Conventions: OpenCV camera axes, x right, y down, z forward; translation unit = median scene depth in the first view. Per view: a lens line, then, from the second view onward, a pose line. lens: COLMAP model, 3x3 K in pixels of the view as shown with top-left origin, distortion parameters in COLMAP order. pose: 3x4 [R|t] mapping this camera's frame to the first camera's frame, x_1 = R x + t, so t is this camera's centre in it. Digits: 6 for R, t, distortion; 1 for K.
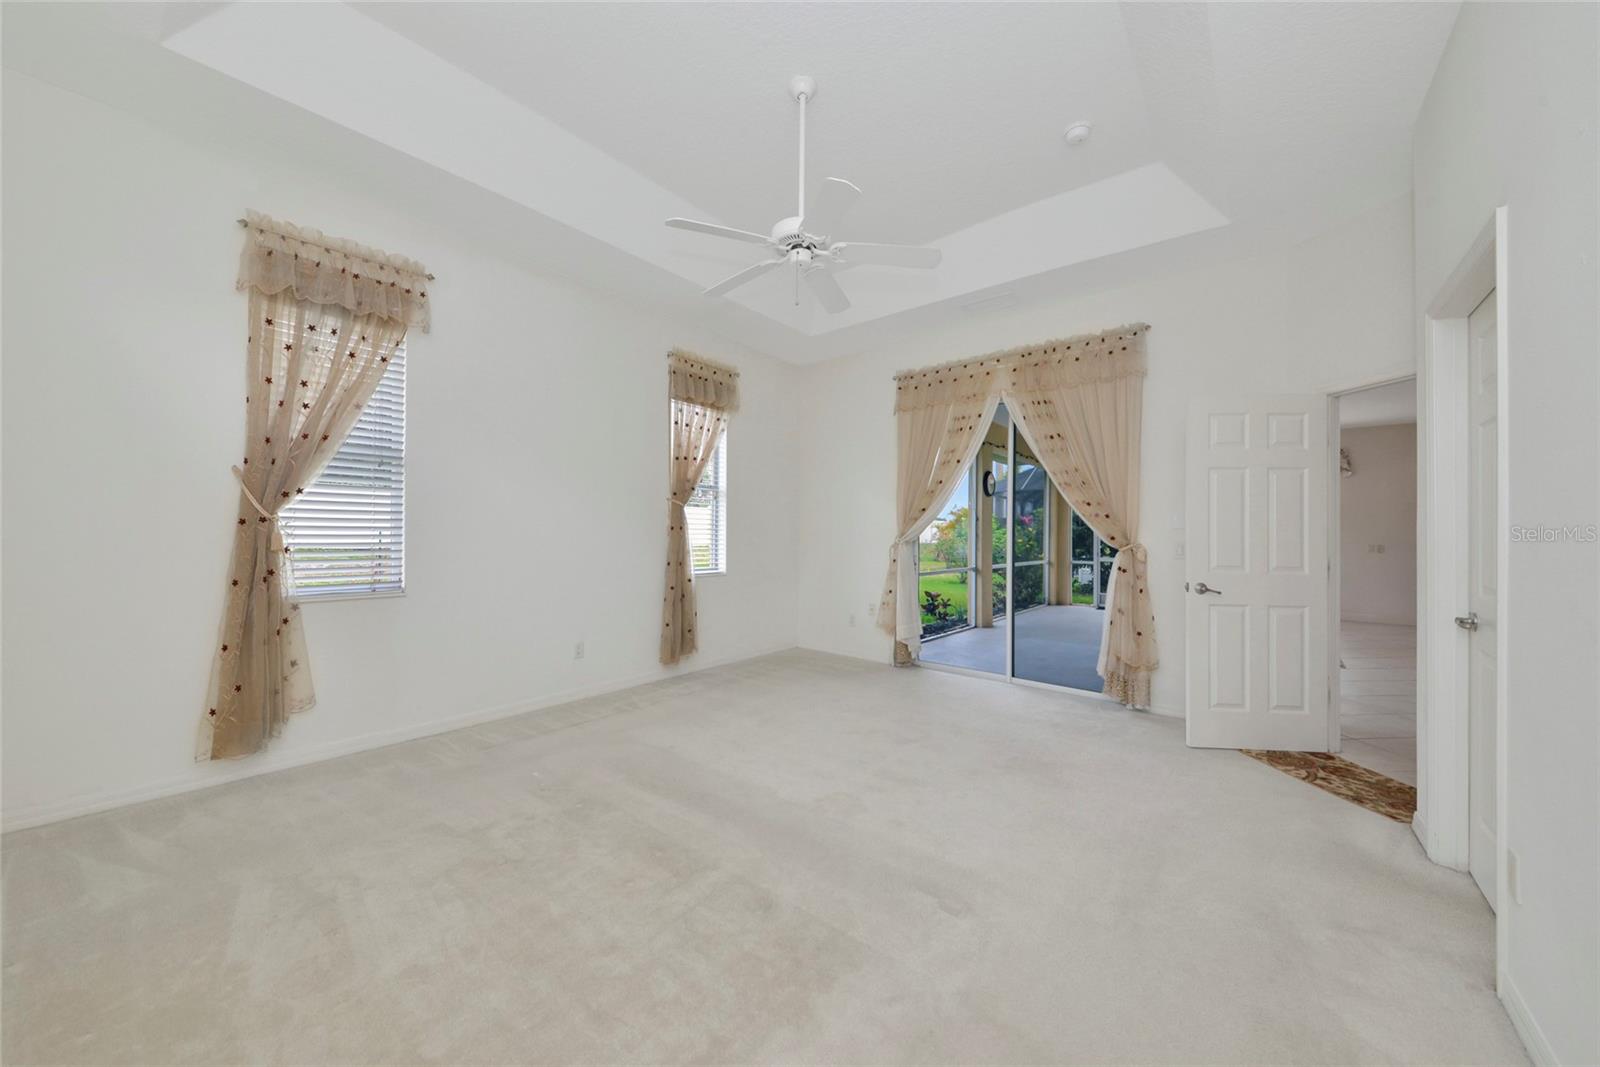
lens RADIAL K [[534.7, 0, 806.5], [0, 534.7, 534.1], [0, 0, 1]] dist [0.000801, 0.000009]
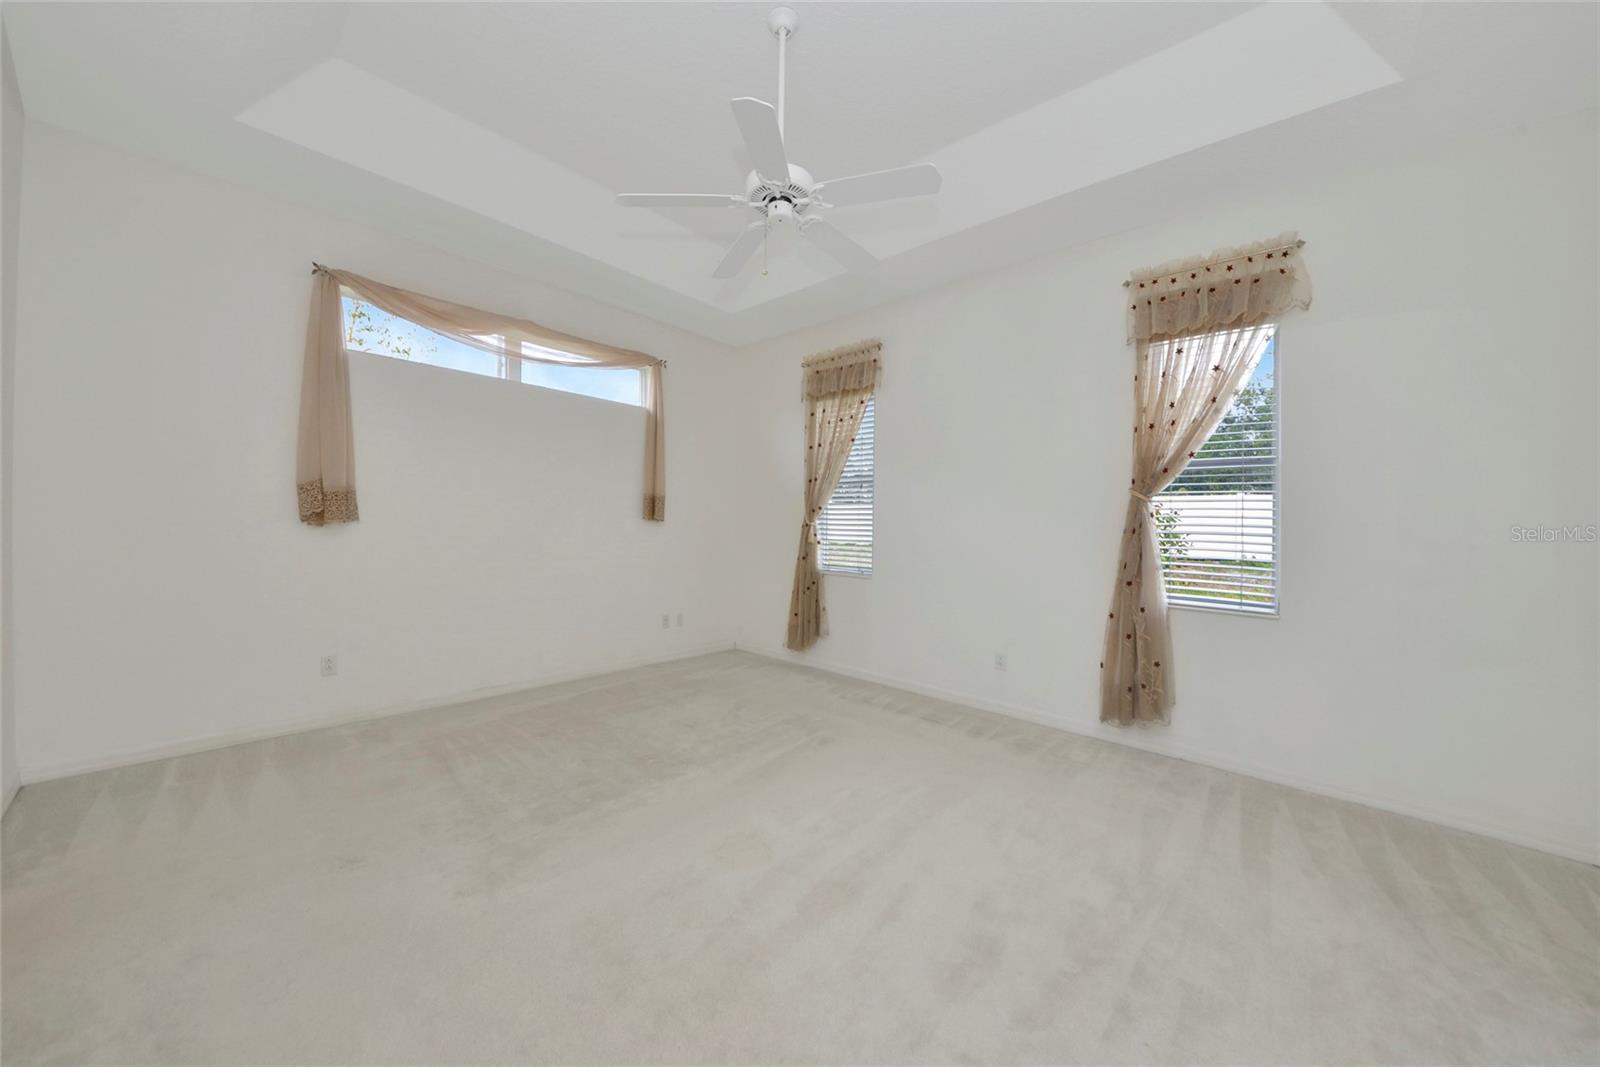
lens RADIAL K [[566.7, 0, 797.2], [0, 566.7, 536.8], [0, 0, 1]] dist [0.000169, -0.009039]
pose [[-0.056155, 0.002221, -0.998420, 0.786998], [-0.027957, 0.999602, 0.003796, 0.007240], [0.998031, 0.028126, -0.056070, 0.941525]]
